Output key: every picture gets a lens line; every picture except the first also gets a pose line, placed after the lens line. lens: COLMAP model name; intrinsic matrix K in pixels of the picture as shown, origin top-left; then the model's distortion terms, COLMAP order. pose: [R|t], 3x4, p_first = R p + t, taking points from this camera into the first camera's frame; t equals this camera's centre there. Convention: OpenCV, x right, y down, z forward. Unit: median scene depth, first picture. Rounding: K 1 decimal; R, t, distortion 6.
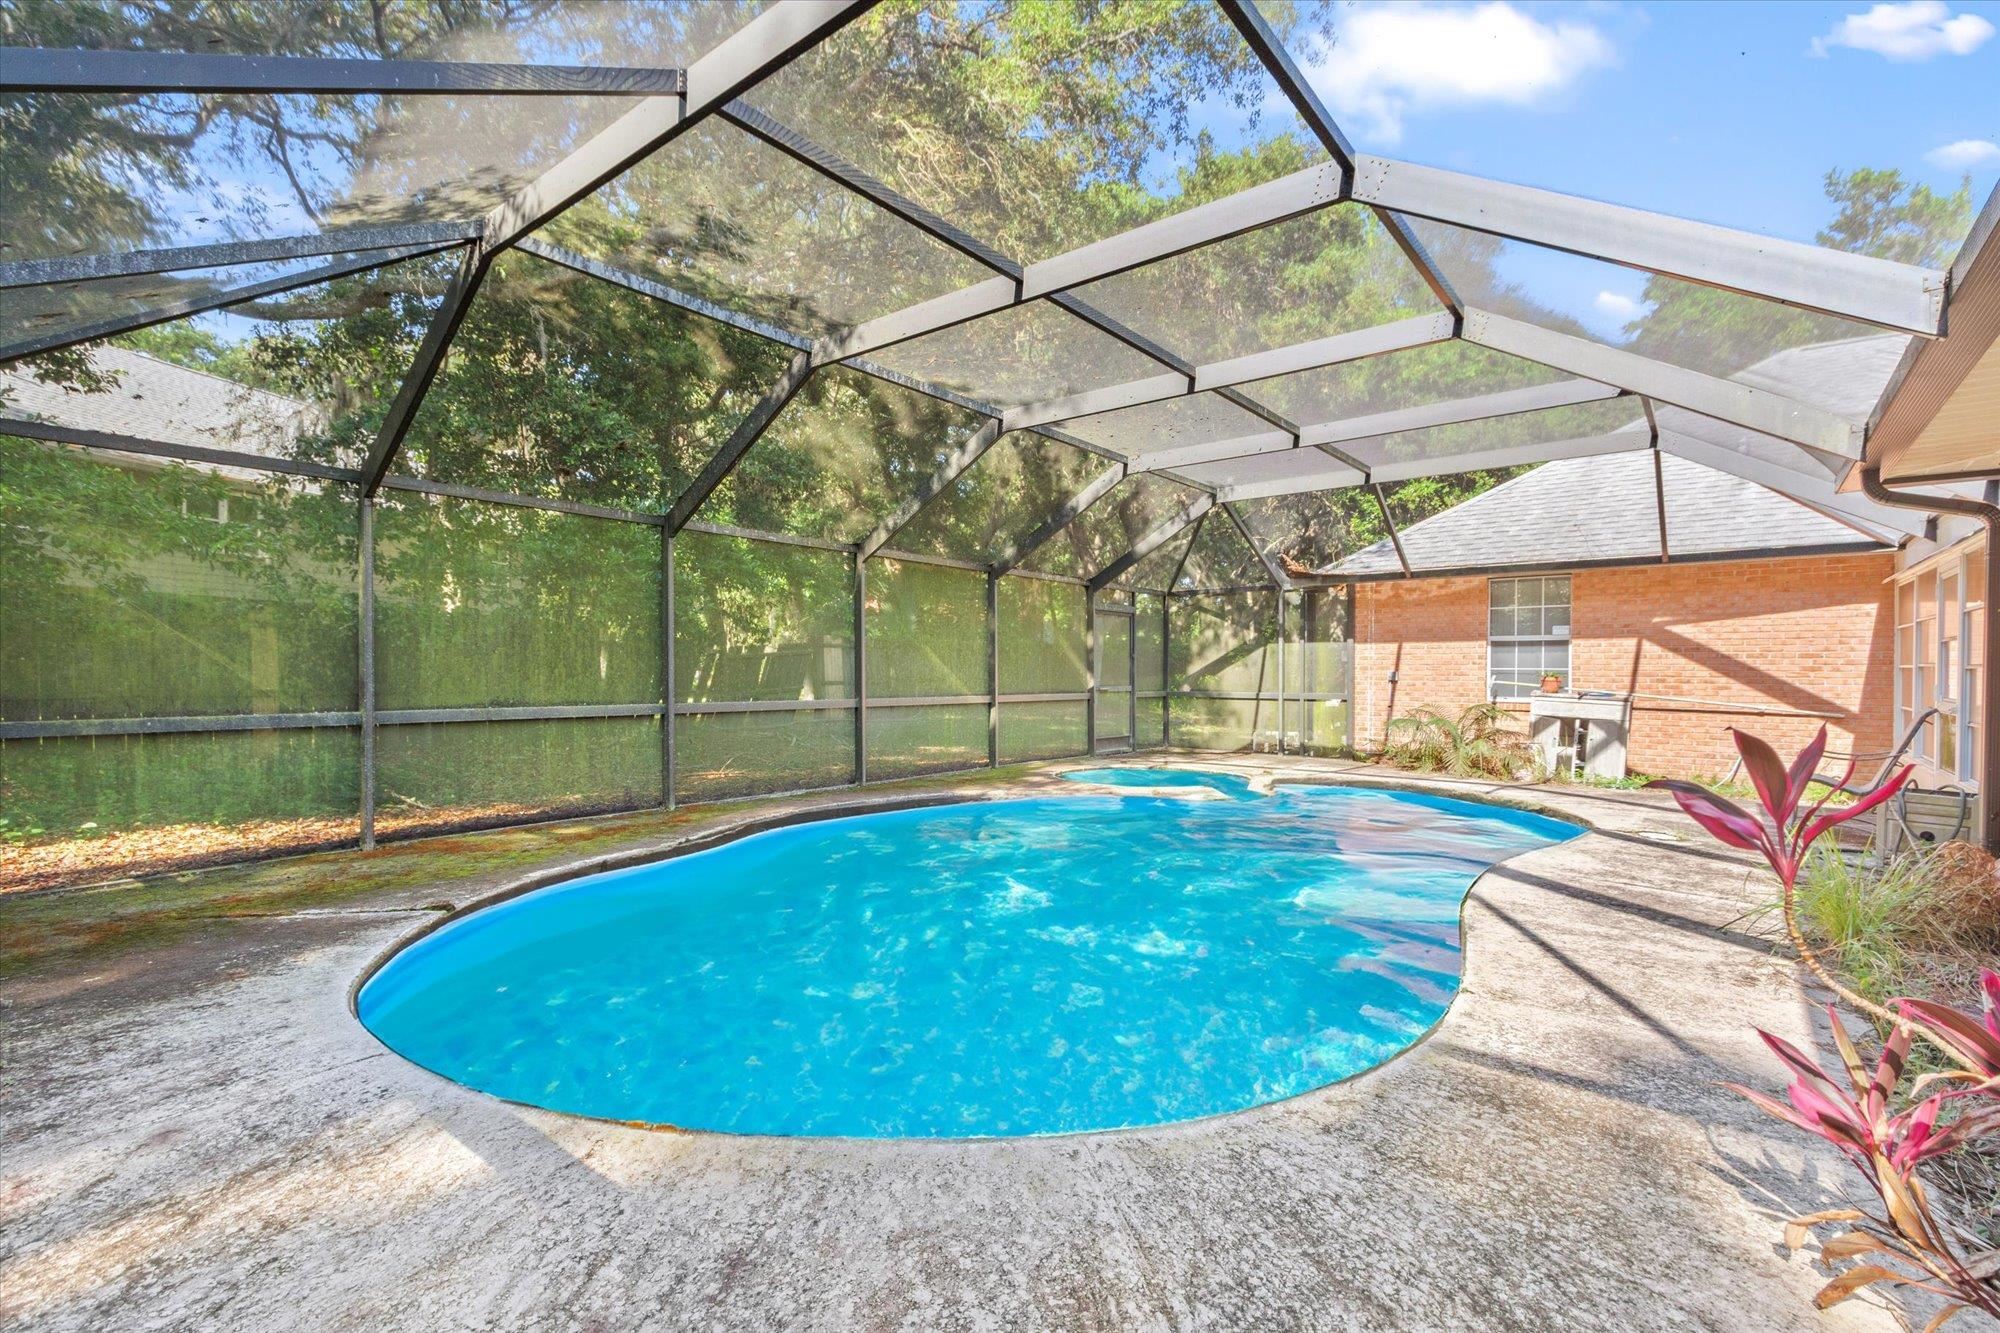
lens RADIAL K [[937.5, 0, 1014.6], [0, 937.5, 669.6], [0, 0, 1]] dist [0.002458, 0.000453]
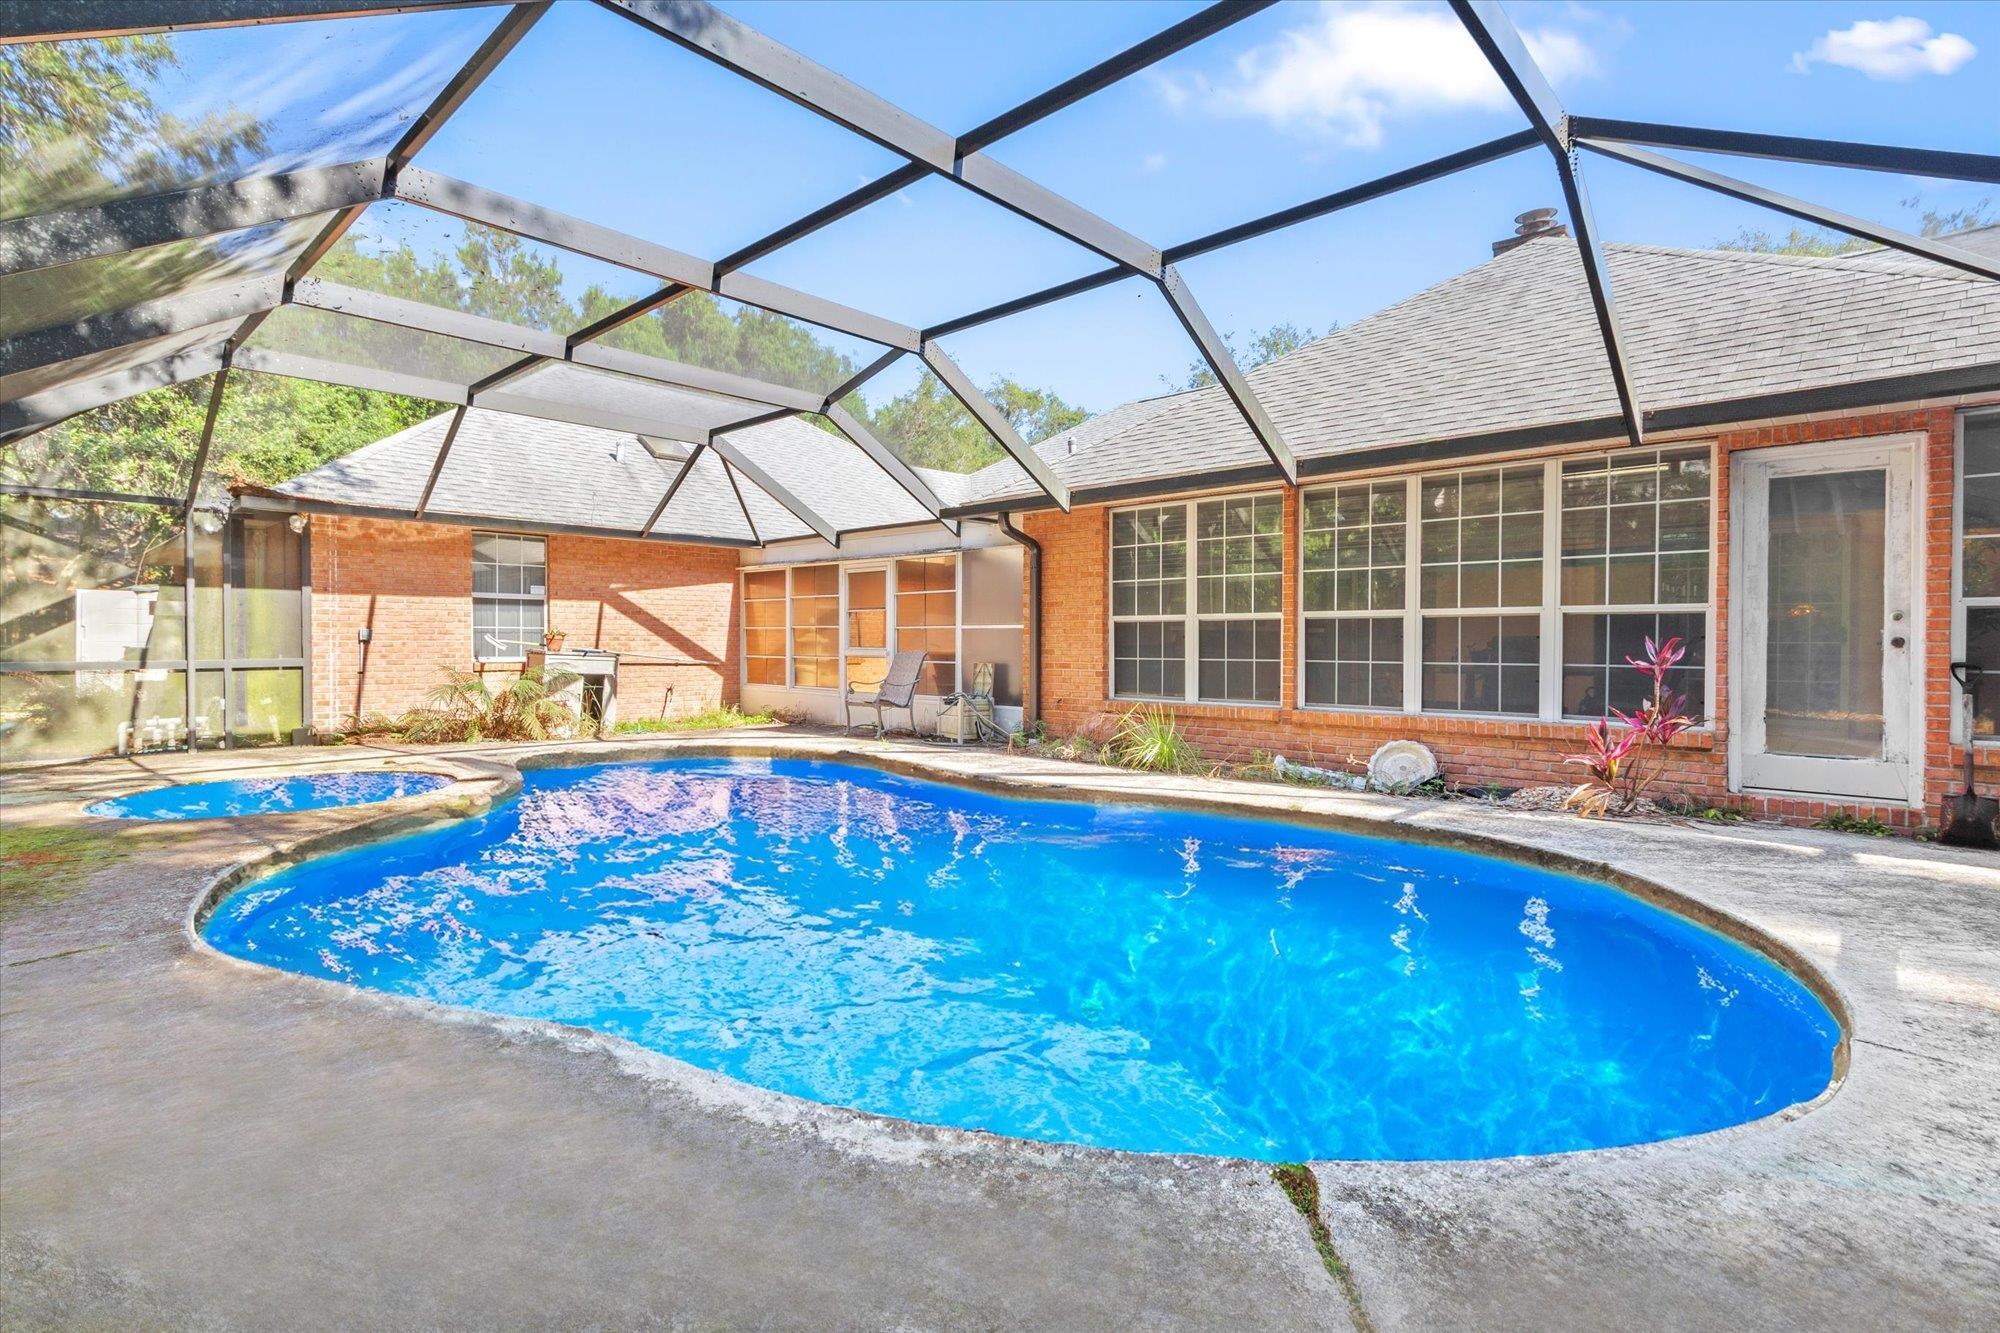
lens RADIAL K [[937.5, 0, 1005.4], [0, 937.5, 658.1], [0, 0, 1]] dist [0.002458, 0.000453]
pose [[0.083367, -0.028579, 0.996109, -0.389152], [-0.009790, 0.999517, 0.029496, -0.003155], [-0.996471, -0.012211, 0.083047, 0.410912]]
